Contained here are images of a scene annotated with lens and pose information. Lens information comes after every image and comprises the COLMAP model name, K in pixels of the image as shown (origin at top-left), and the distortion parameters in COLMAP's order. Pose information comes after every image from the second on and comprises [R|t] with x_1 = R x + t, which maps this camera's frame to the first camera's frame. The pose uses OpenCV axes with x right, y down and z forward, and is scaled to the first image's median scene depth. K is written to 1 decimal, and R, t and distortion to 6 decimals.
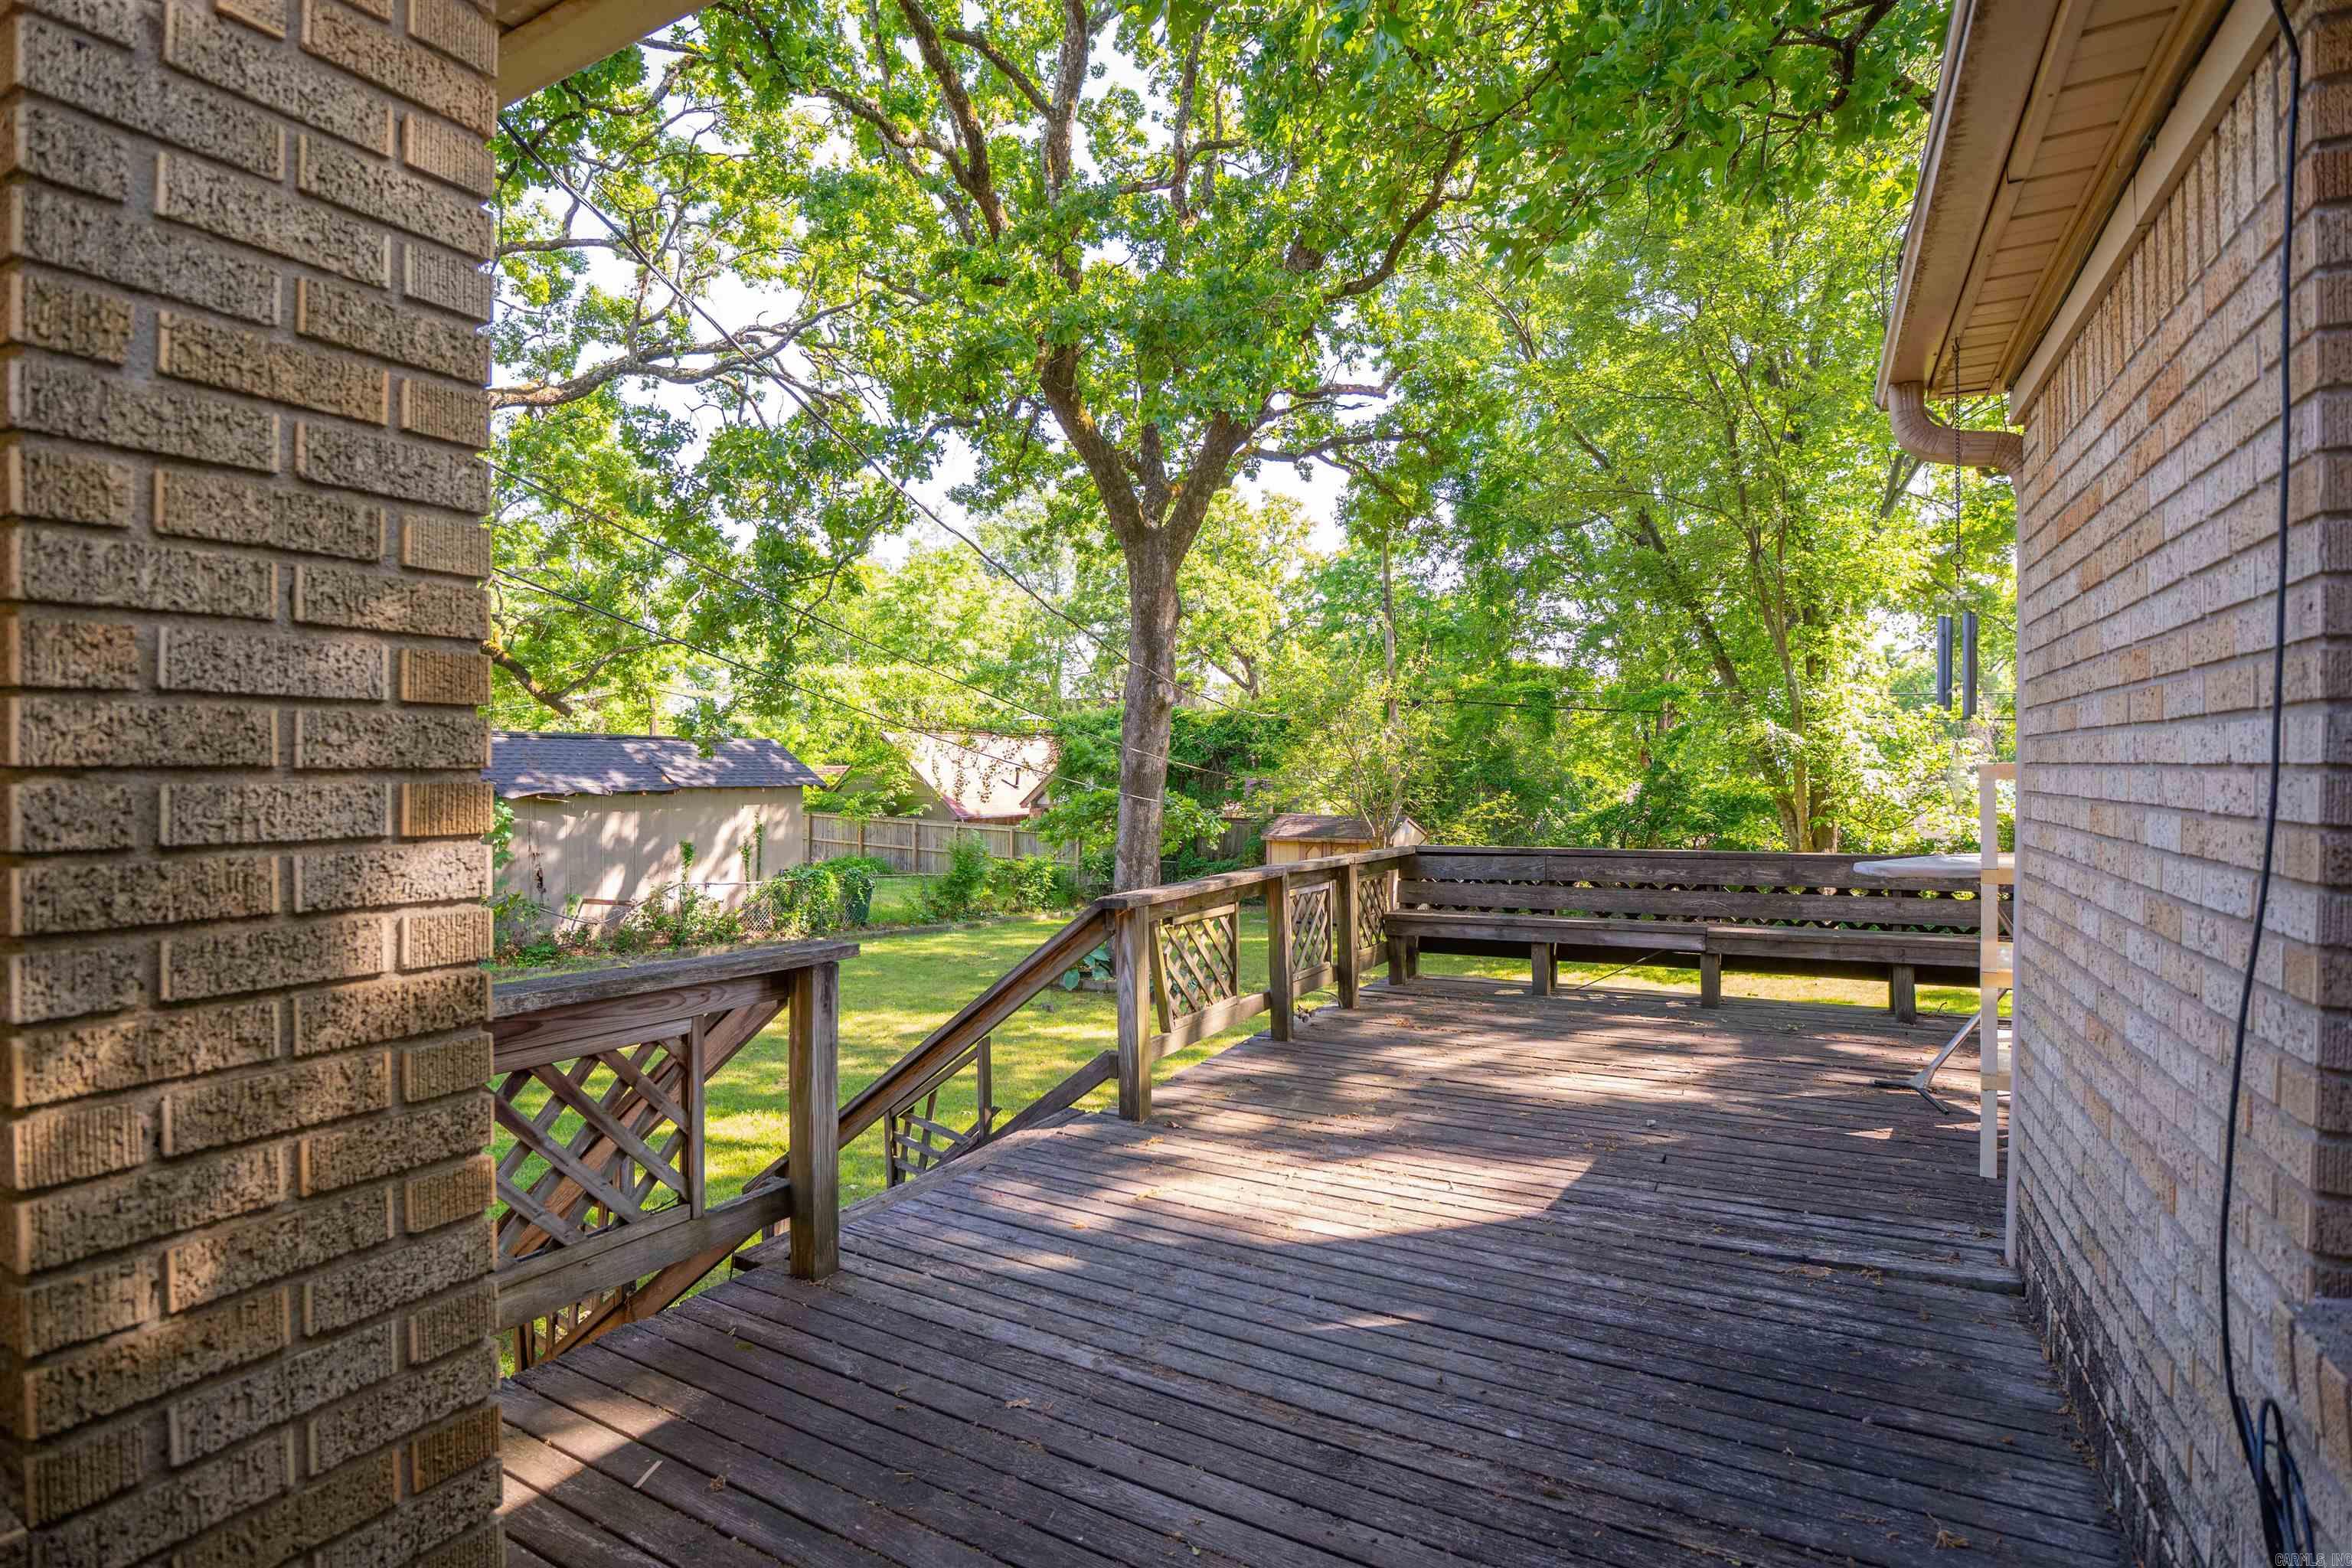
lens RADIAL K [[1179.4, 0, 1196.6], [0, 1179.4, 704.3], [0, 0, 1]] dist [-0.033563, 0.001991]
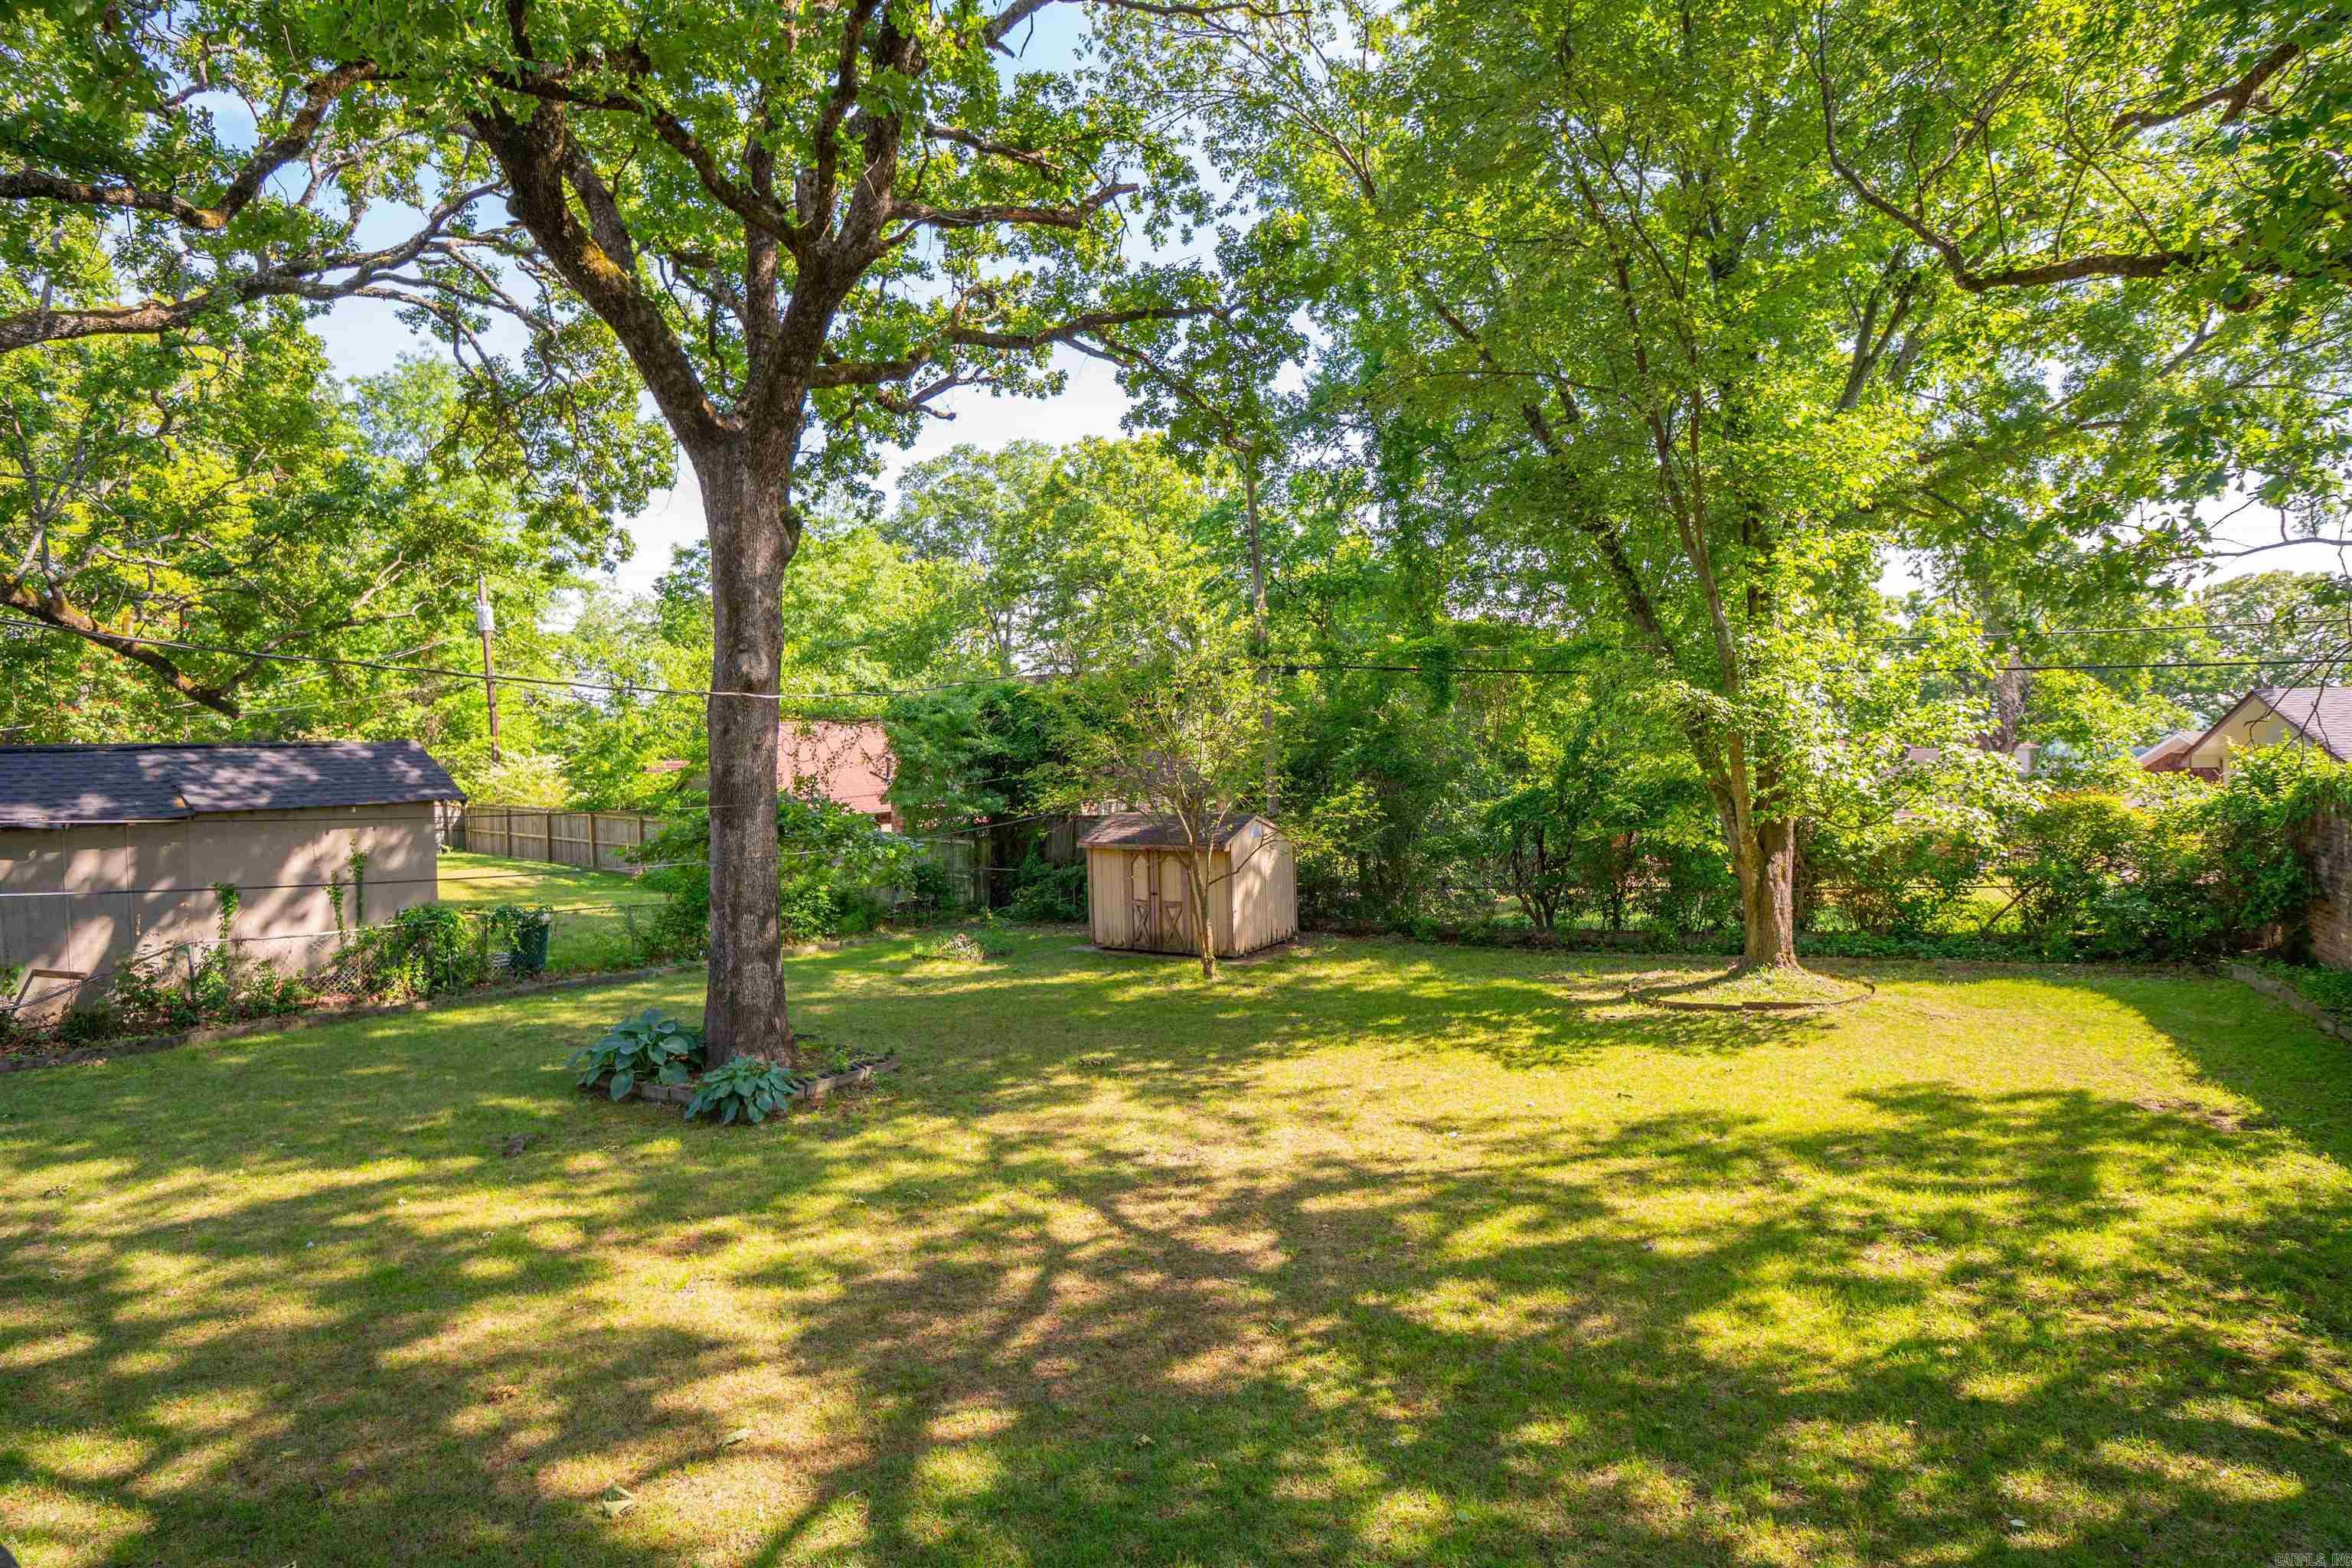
lens RADIAL K [[1179.4, 0, 1196.6], [0, 1179.4, 704.3], [0, 0, 1]] dist [-0.033563, 0.001991]
pose [[0.998777, -0.029169, -0.039921, 0.210797], [0.030013, 0.999335, 0.020710, 0.005294], [0.039290, -0.021882, 0.998988, 0.259629]]
